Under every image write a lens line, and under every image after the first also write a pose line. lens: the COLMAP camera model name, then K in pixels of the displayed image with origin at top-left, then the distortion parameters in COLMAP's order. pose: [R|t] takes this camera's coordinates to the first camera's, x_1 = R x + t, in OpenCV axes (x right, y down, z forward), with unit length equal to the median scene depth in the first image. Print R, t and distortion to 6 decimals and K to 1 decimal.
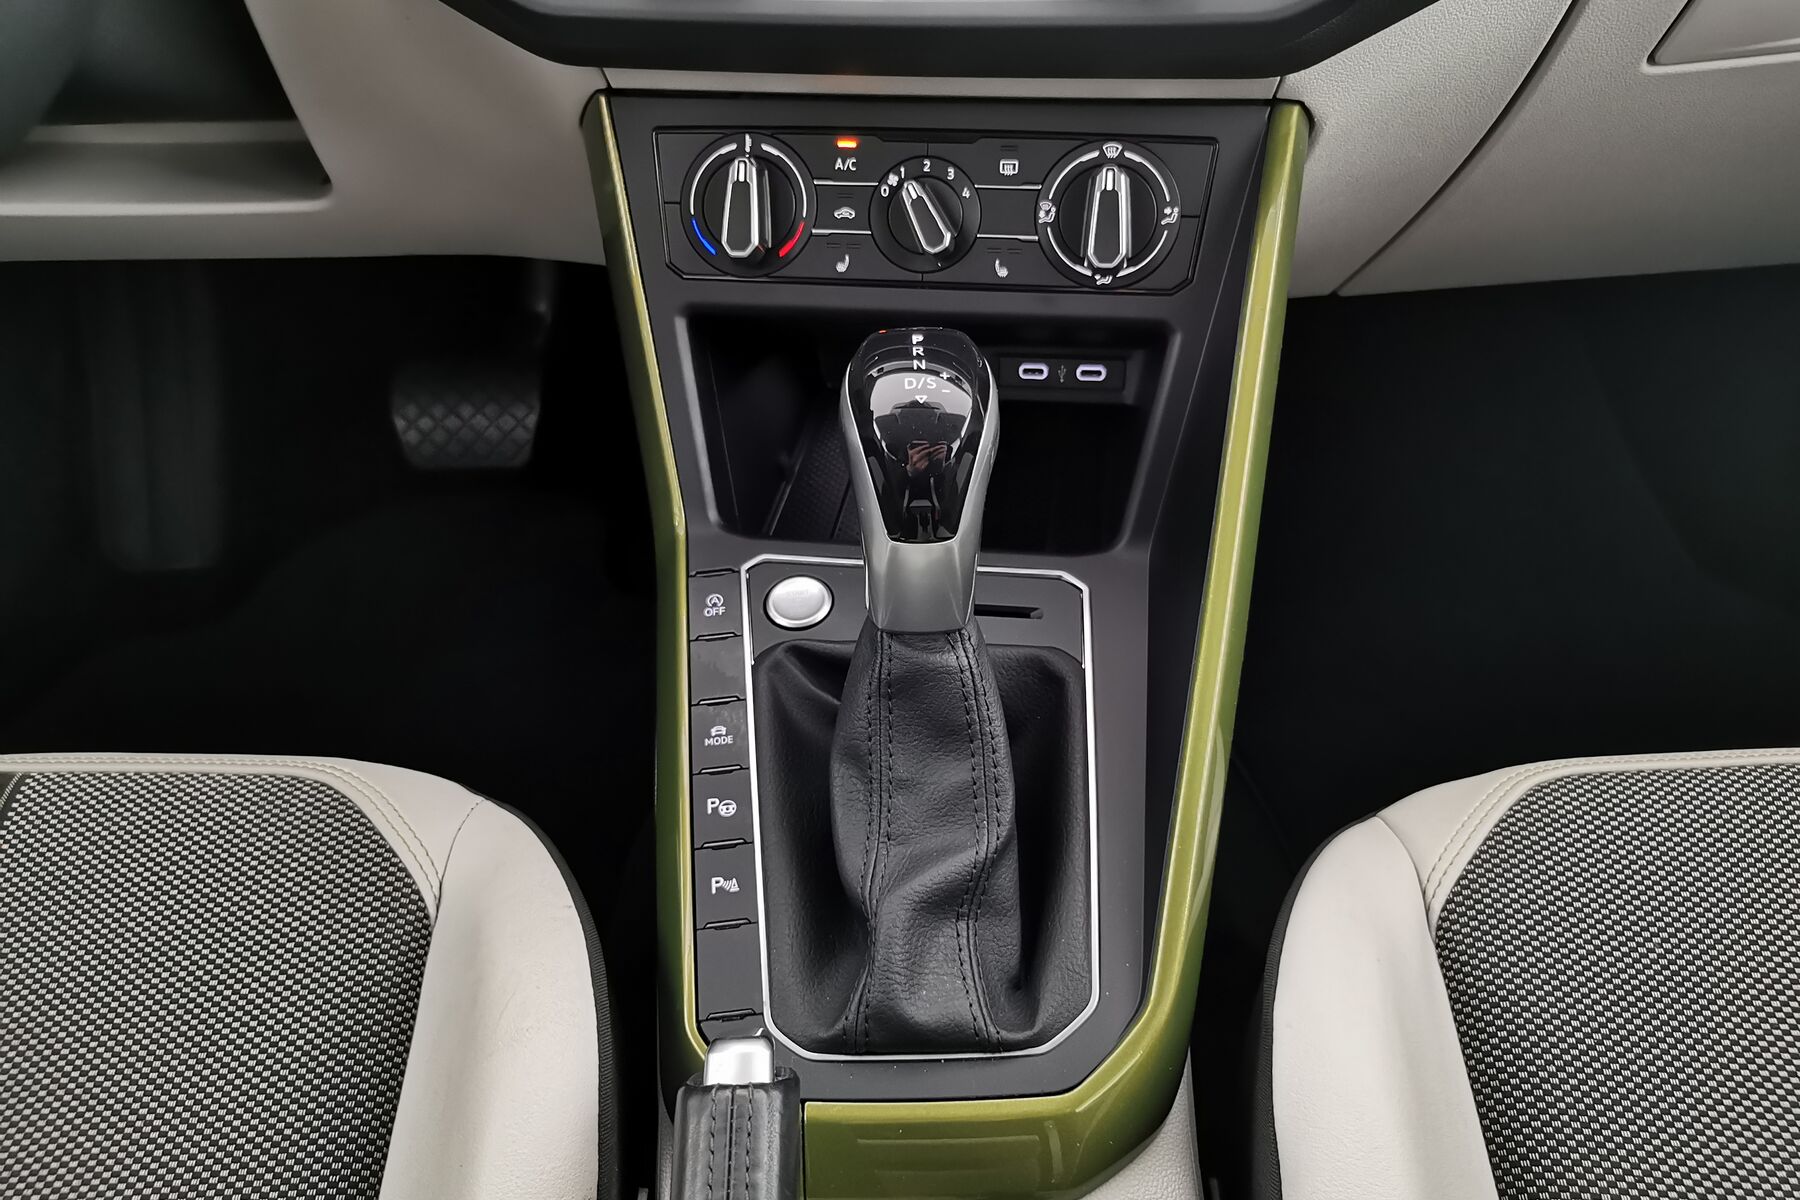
lens RADIAL K [[1417.2, 0, 897.2], [0, 1417.2, 600.2], [0, 0, 1]] dist [0.012242, -0.003887]
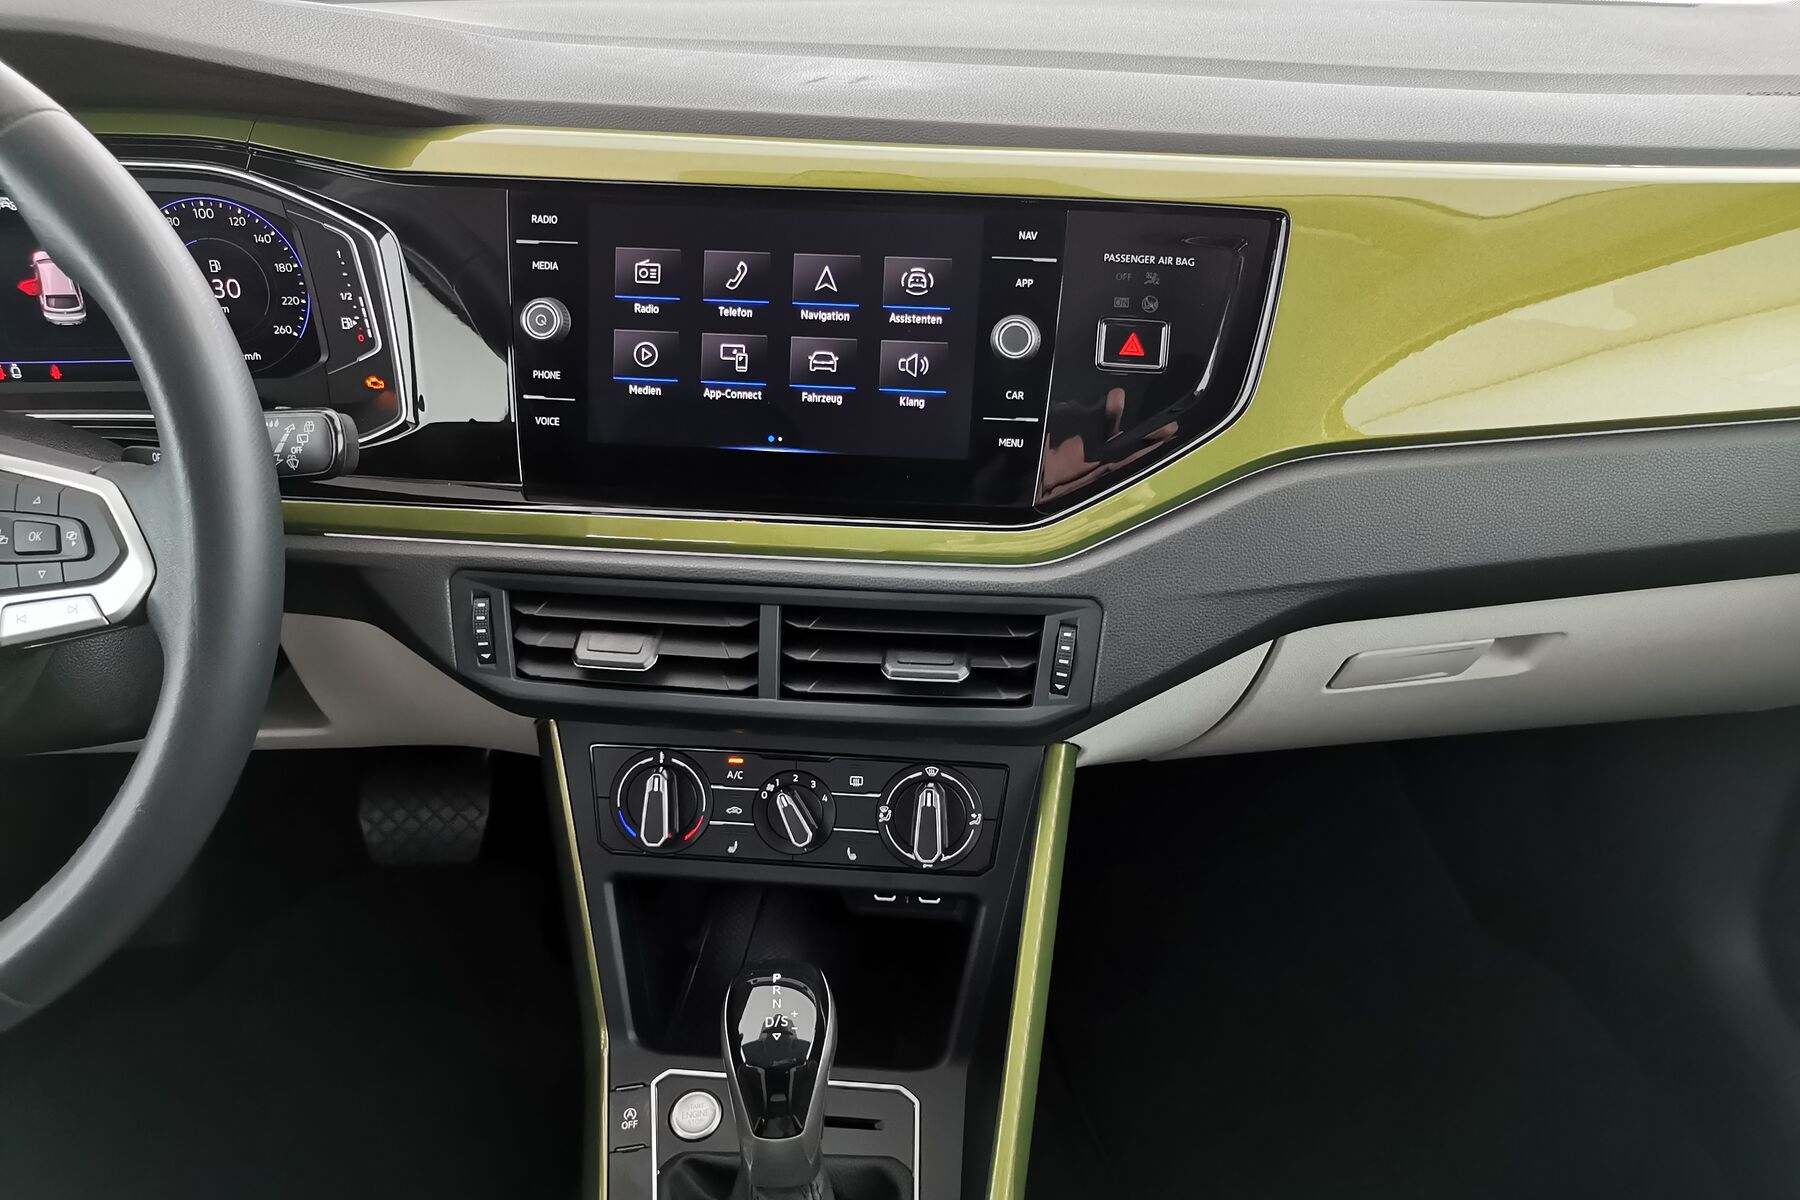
lens RADIAL K [[1417.2, 0, 909.1], [0, 1417.2, 594.8], [0, 0, 1]] dist [0.012242, -0.003887]
pose [[0.998724, -0.002039, 0.050466, 0.061245], [0.008405, 0.991961, -0.126263, -0.309726], [-0.049803, 0.126526, 0.990712, -0.355708]]
